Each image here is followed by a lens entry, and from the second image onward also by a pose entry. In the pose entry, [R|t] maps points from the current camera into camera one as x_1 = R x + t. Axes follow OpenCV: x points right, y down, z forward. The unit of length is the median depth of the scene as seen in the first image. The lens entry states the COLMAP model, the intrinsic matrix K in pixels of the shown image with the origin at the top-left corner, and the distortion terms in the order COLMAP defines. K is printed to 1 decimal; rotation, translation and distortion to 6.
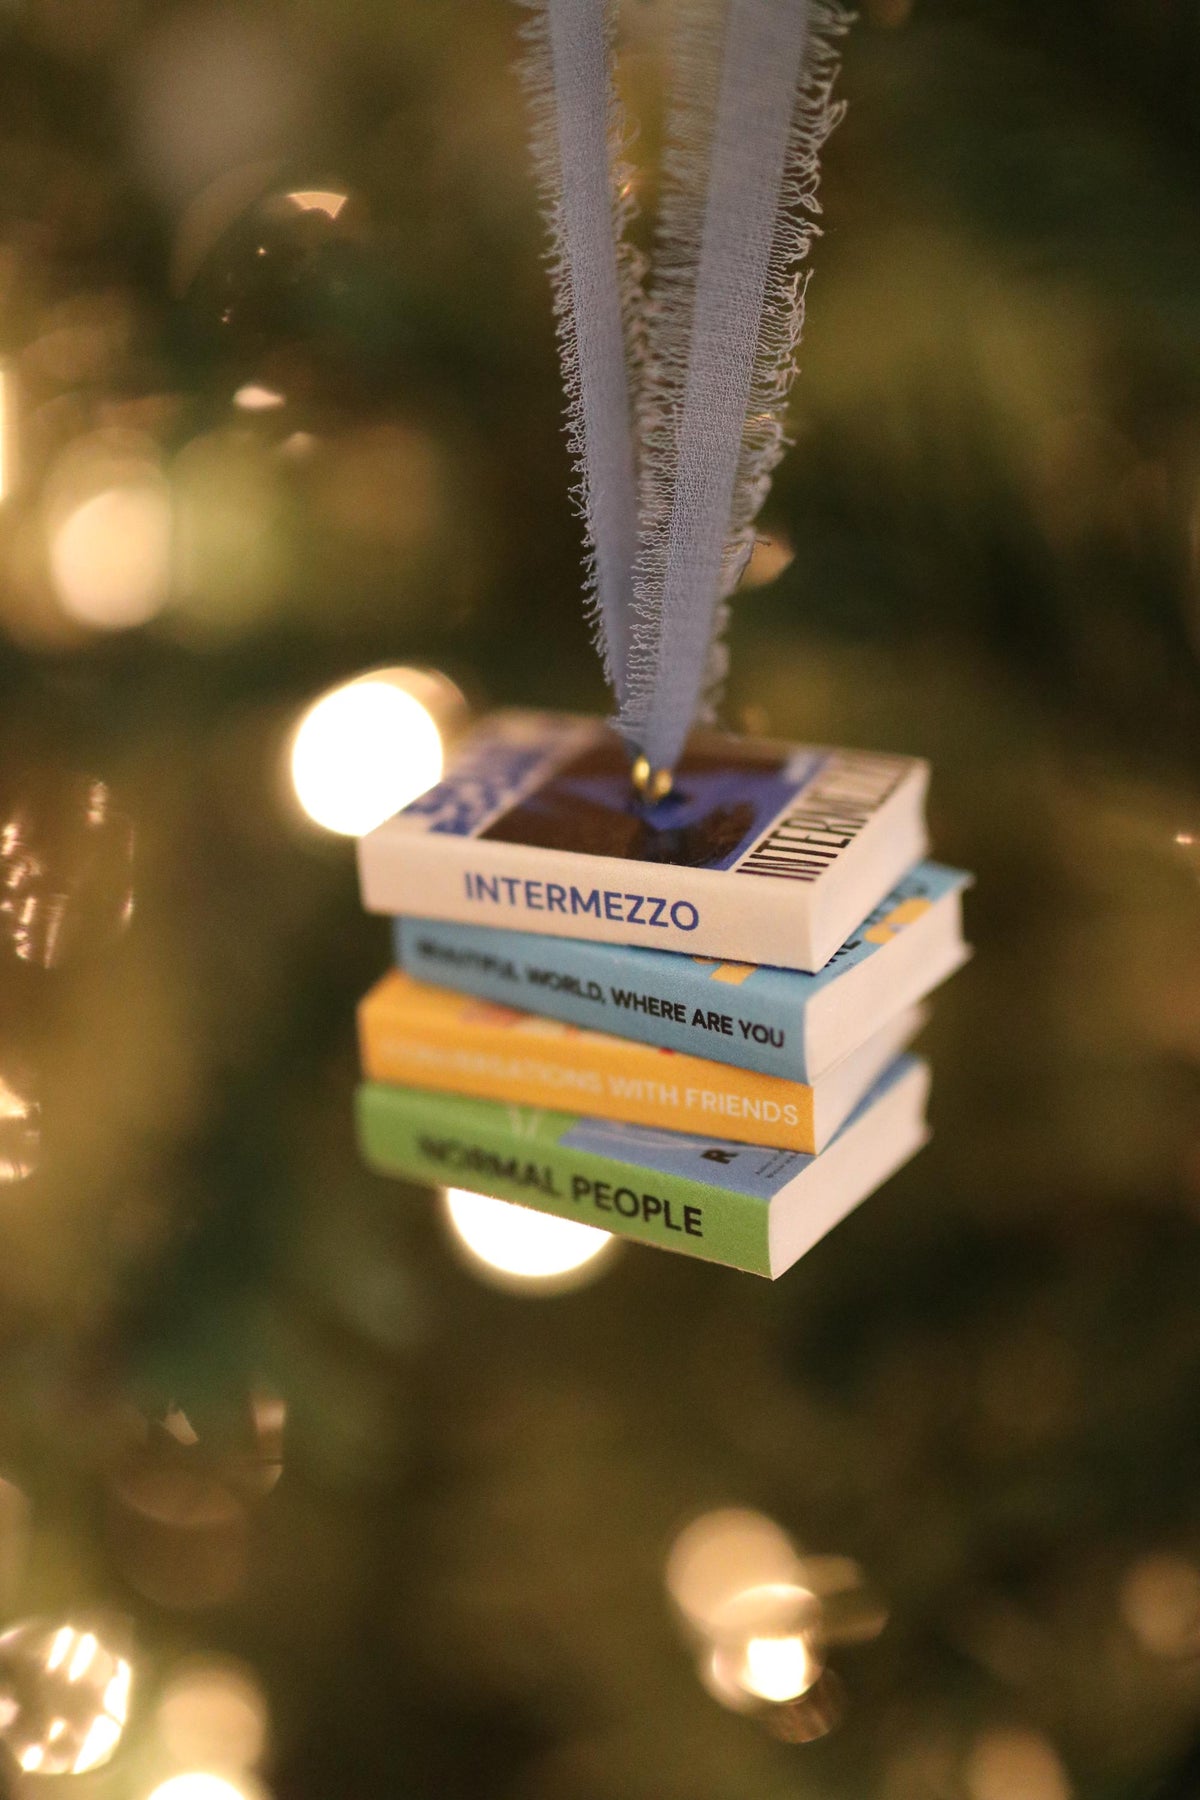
lens RADIAL K [[3329.0, 0, 549.6], [0, 3329.0, 896.1], [0, 0, 1]] dist [-0.214412, 0.055125]
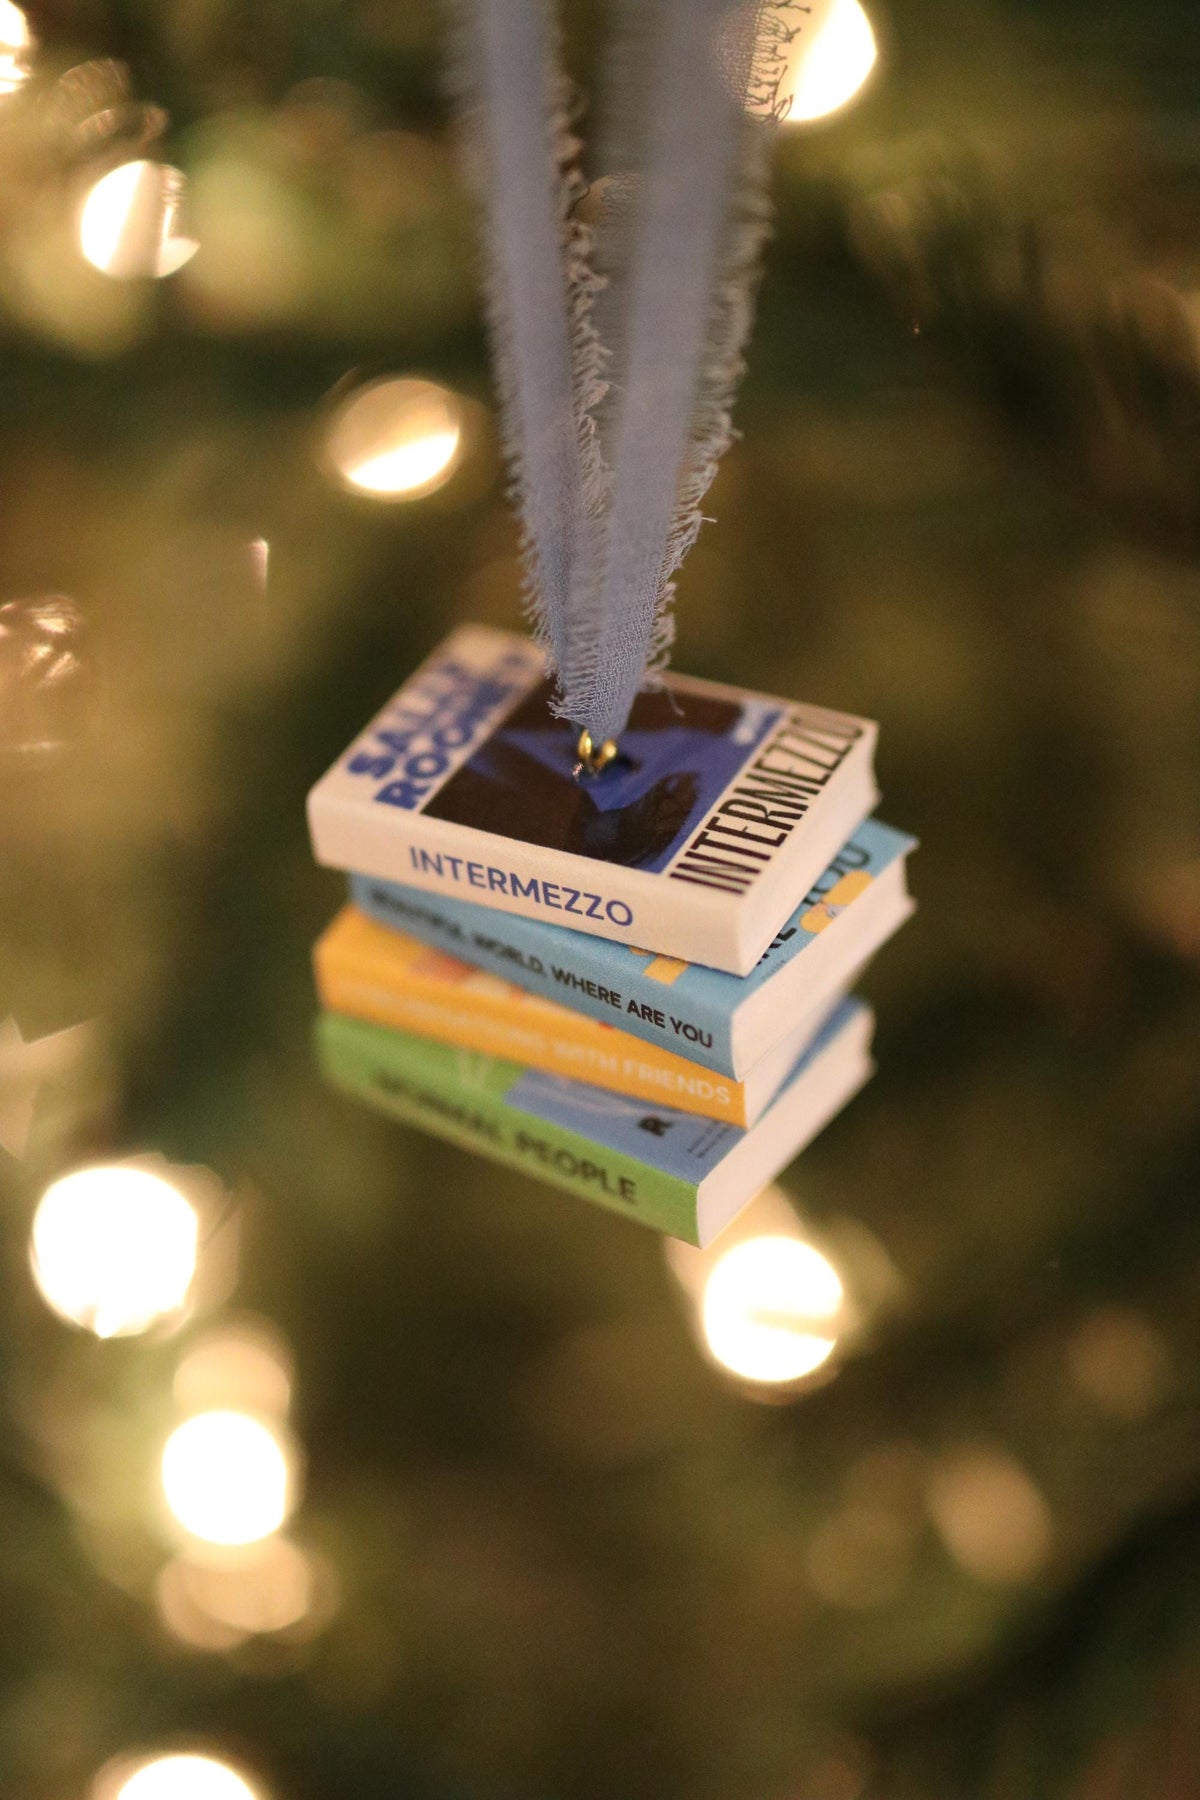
lens RADIAL K [[3329.0, 0, 549.6], [0, 3329.0, 896.1], [0, 0, 1]] dist [-0.214412, 0.055125]
pose [[0.998644, 0.015082, -0.049826, 0.068926], [-0.002593, 0.970335, 0.241752, -0.241438], [0.051994, -0.241295, 0.969058, 0.014818]]
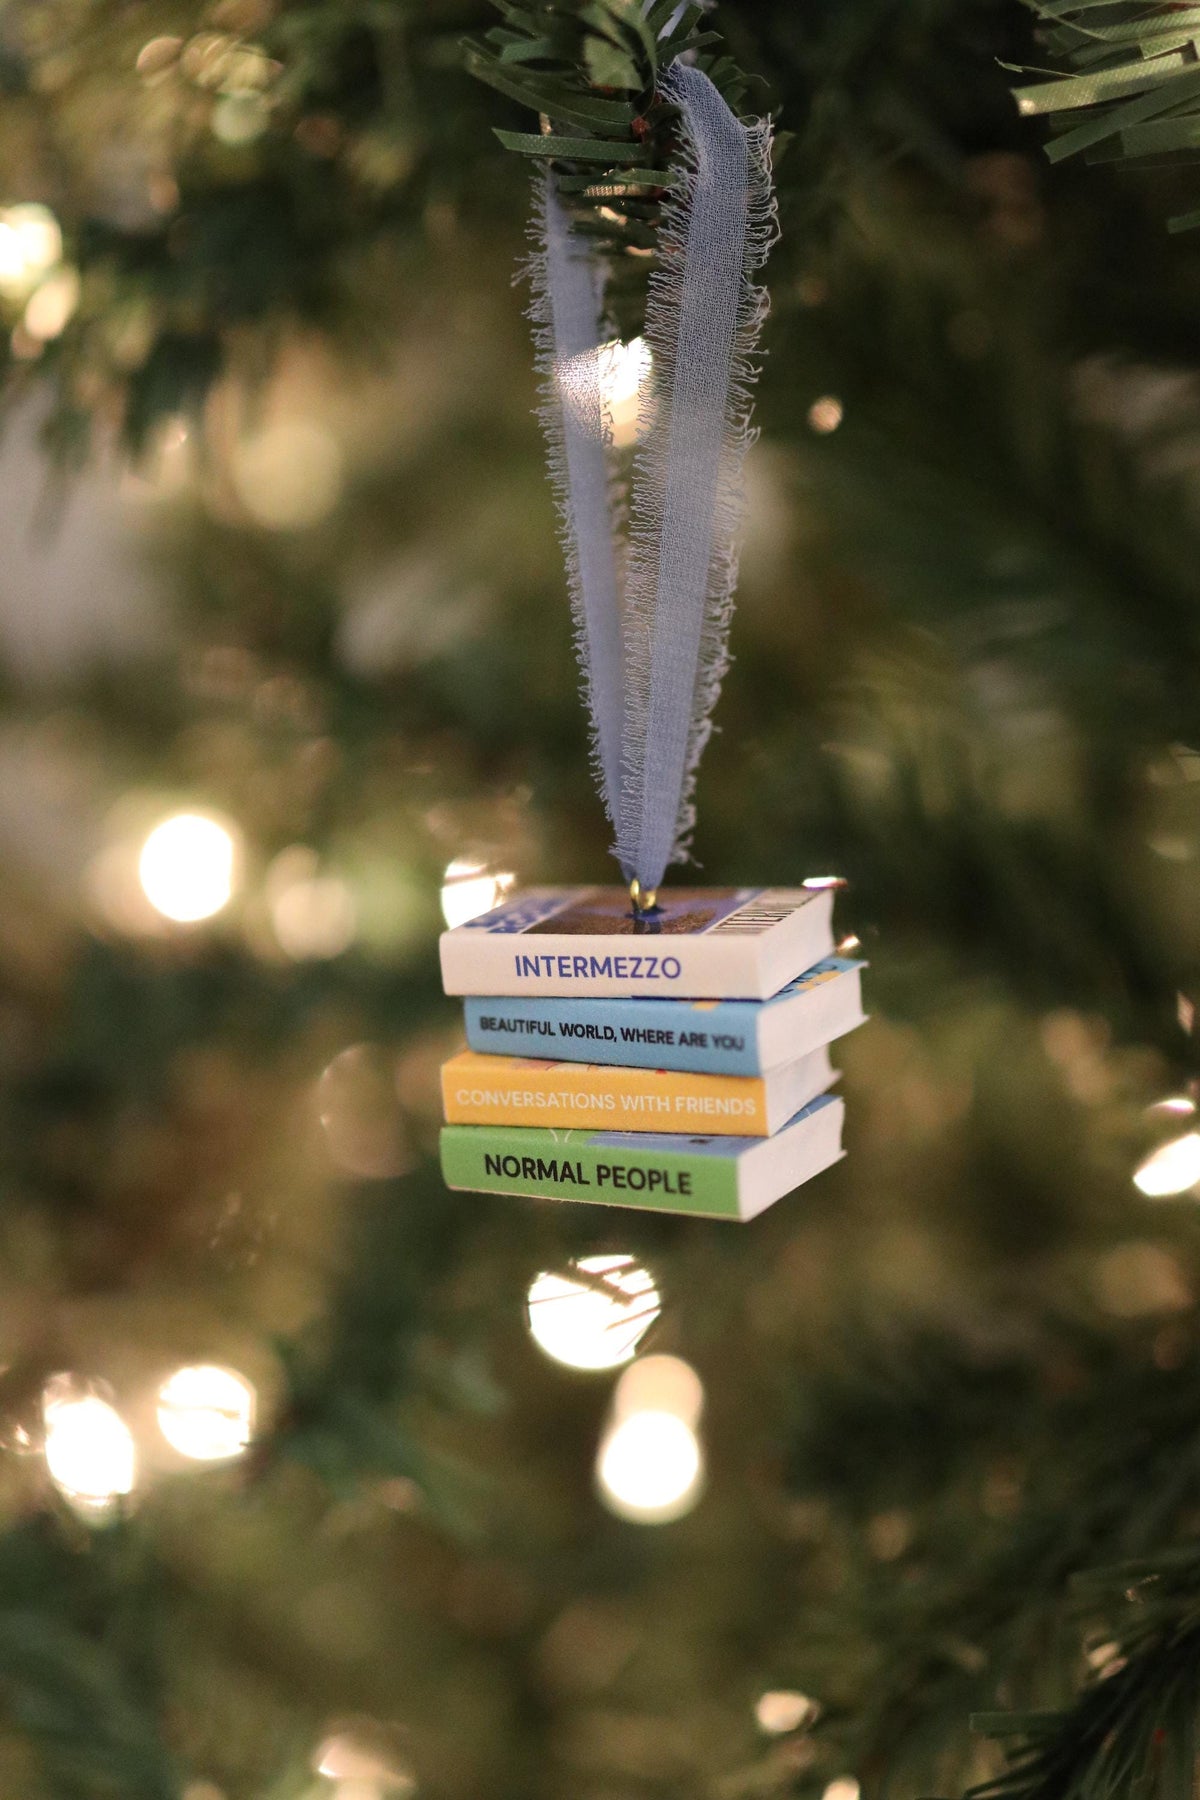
lens RADIAL K [[3163.8, 0, 606.9], [0, 3163.8, 954.1], [0, 0, 1]] dist [-0.064986, 0.082282]
pose [[0.998556, -0.023404, 0.048360, -0.052523], [0.033086, 0.977073, -0.210318, 0.283369], [-0.042329, 0.211615, 0.976436, -0.333253]]
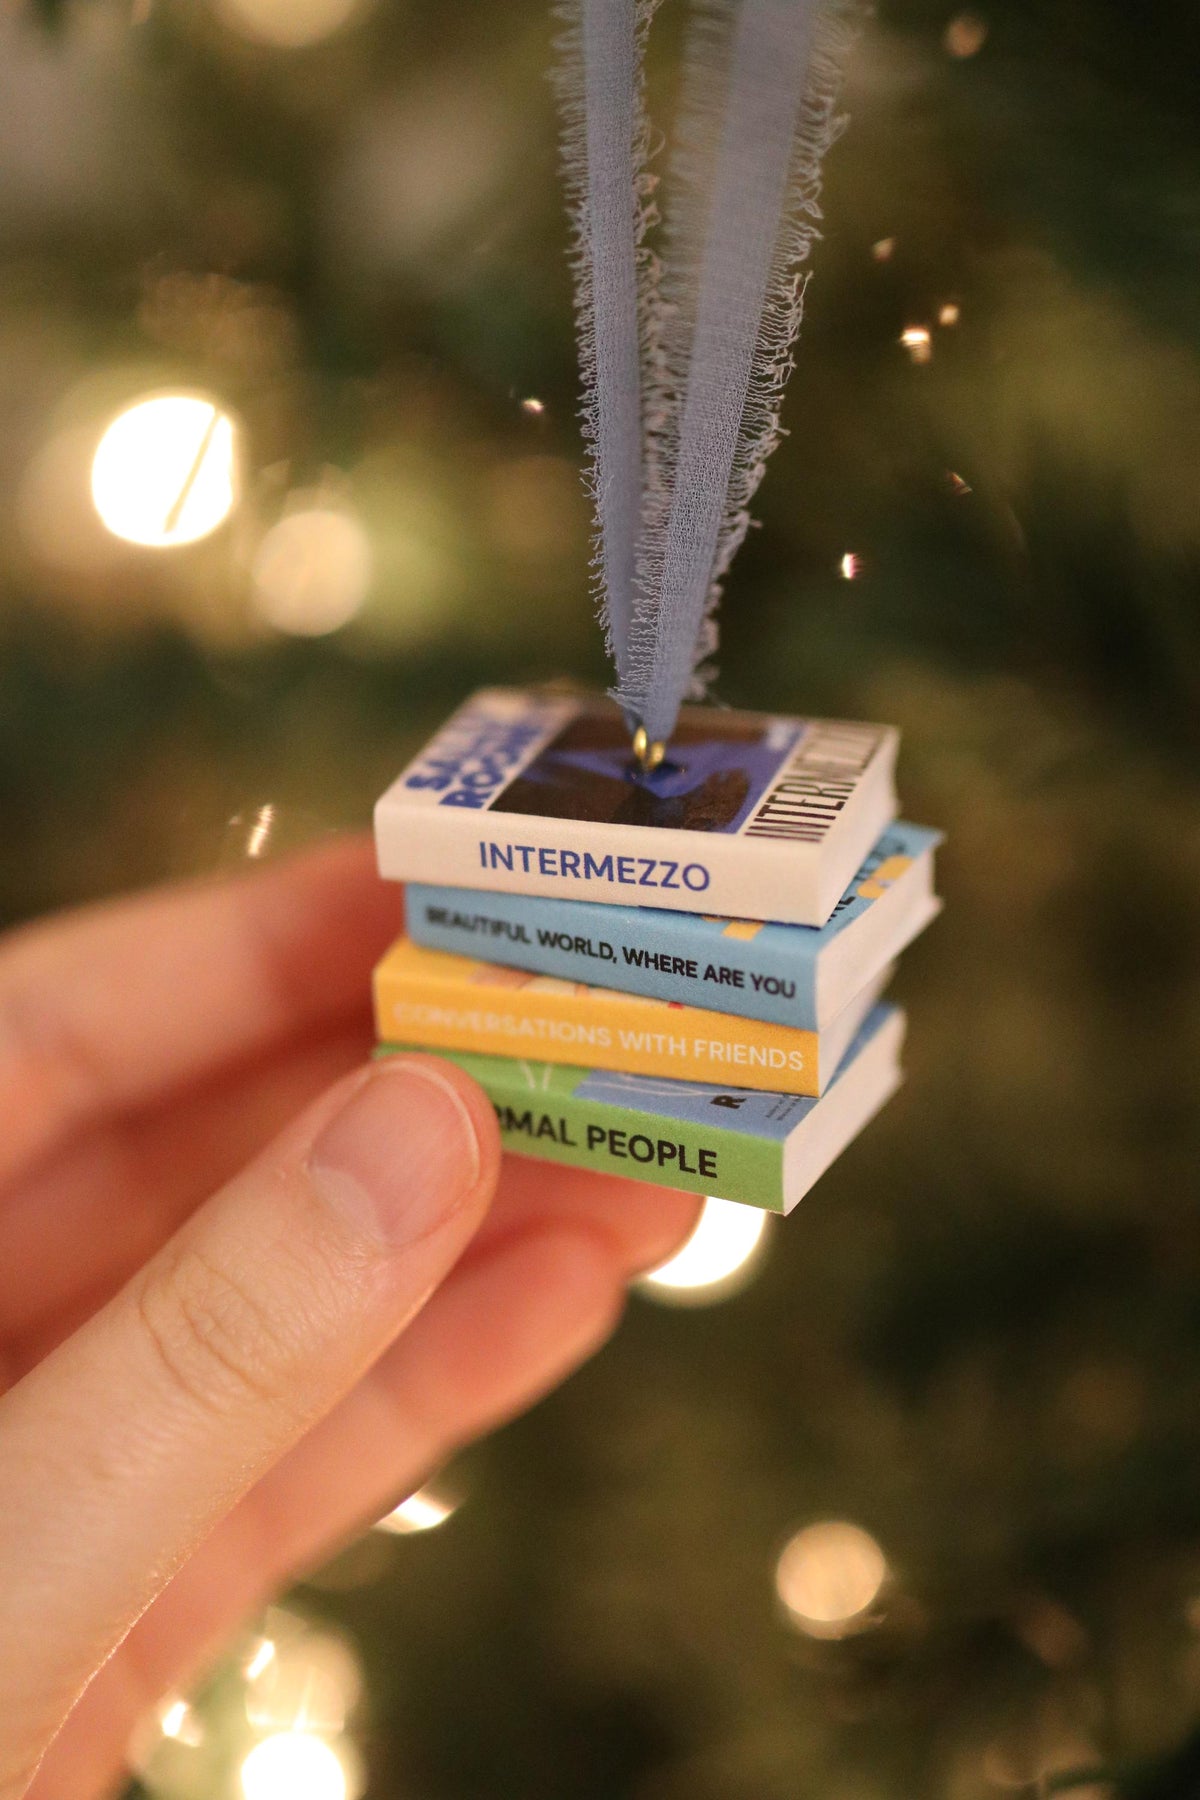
lens RADIAL K [[3329.0, 0, 549.6], [0, 3329.0, 896.1], [0, 0, 1]] dist [-0.214412, 0.055125]
pose [[0.994405, -0.026873, 0.102157, -0.113509], [0.025704, 0.999588, 0.012745, -0.002854], [-0.102457, -0.010048, 0.994687, -0.054664]]
